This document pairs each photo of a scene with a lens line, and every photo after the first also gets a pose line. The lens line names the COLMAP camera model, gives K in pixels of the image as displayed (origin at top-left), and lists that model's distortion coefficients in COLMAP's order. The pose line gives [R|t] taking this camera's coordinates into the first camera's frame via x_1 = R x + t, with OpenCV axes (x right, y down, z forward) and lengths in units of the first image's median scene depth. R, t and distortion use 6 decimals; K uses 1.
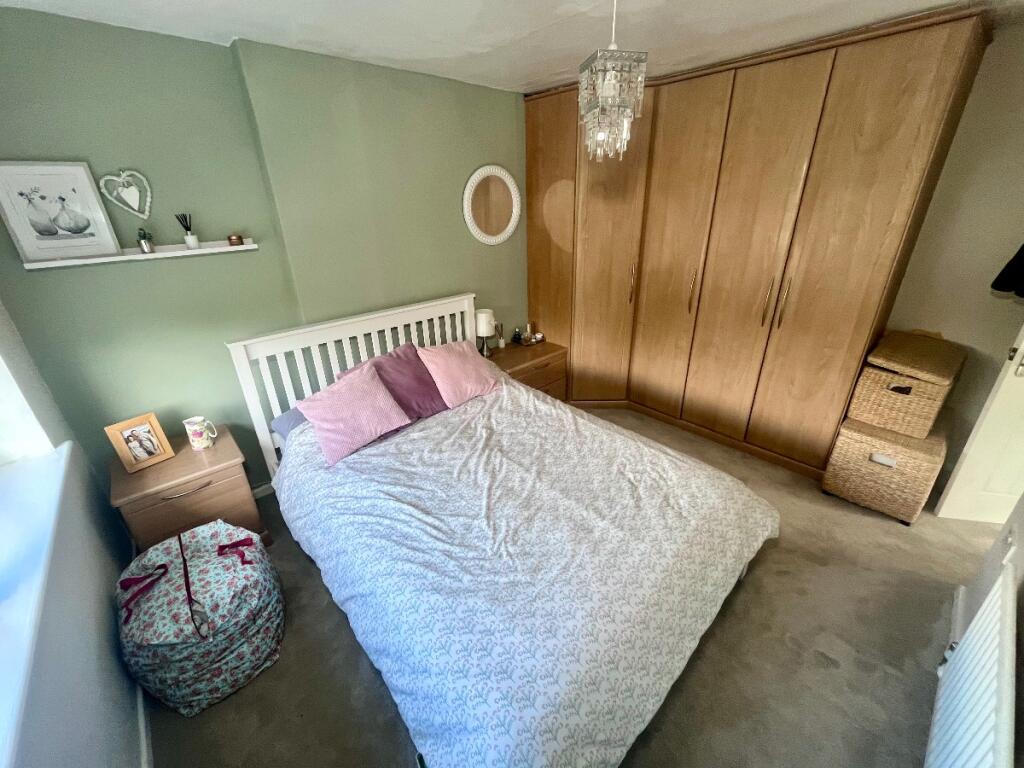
lens RADIAL K [[410.4, 0, 512.6], [0, 410.4, 378.5], [0, 0, 1]] dist [-0.002099, 0.000131]
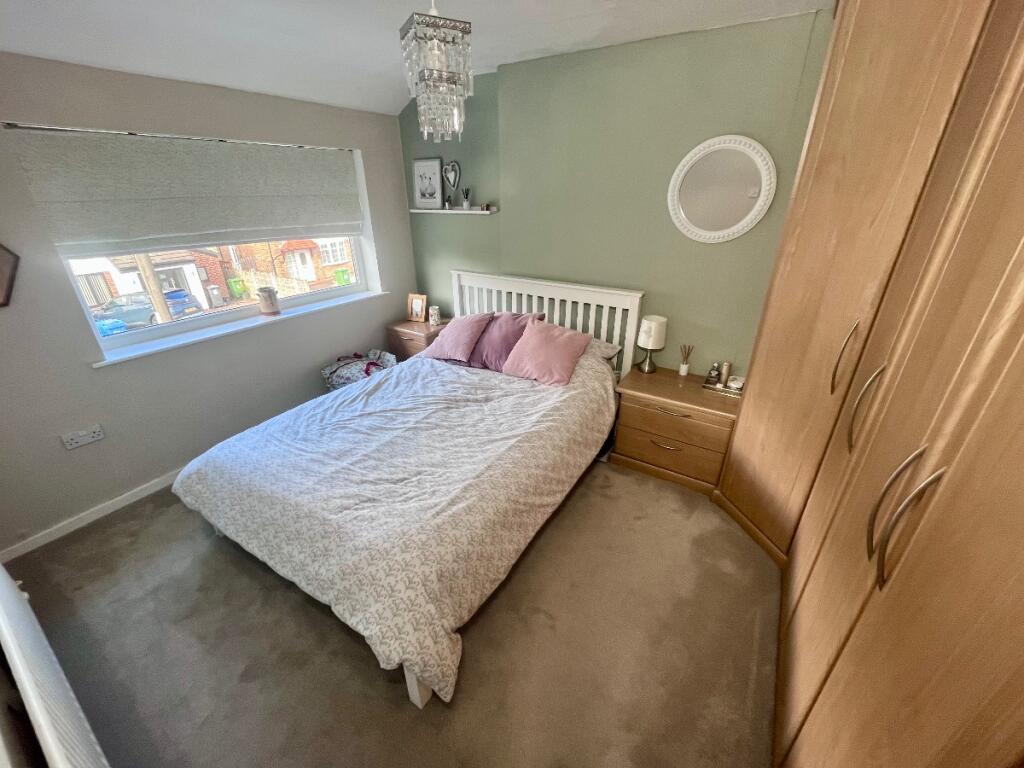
lens RADIAL K [[410.4, 0, 513.2], [0, 410.4, 384.2], [0, 0, 1]] dist [-0.002099, 0.000131]
pose [[0.256582, 0.436846, -0.862167, 0.972644], [-0.388920, 0.863289, 0.321672, -0.316755], [0.884820, 0.252779, 0.391402, 0.704863]]
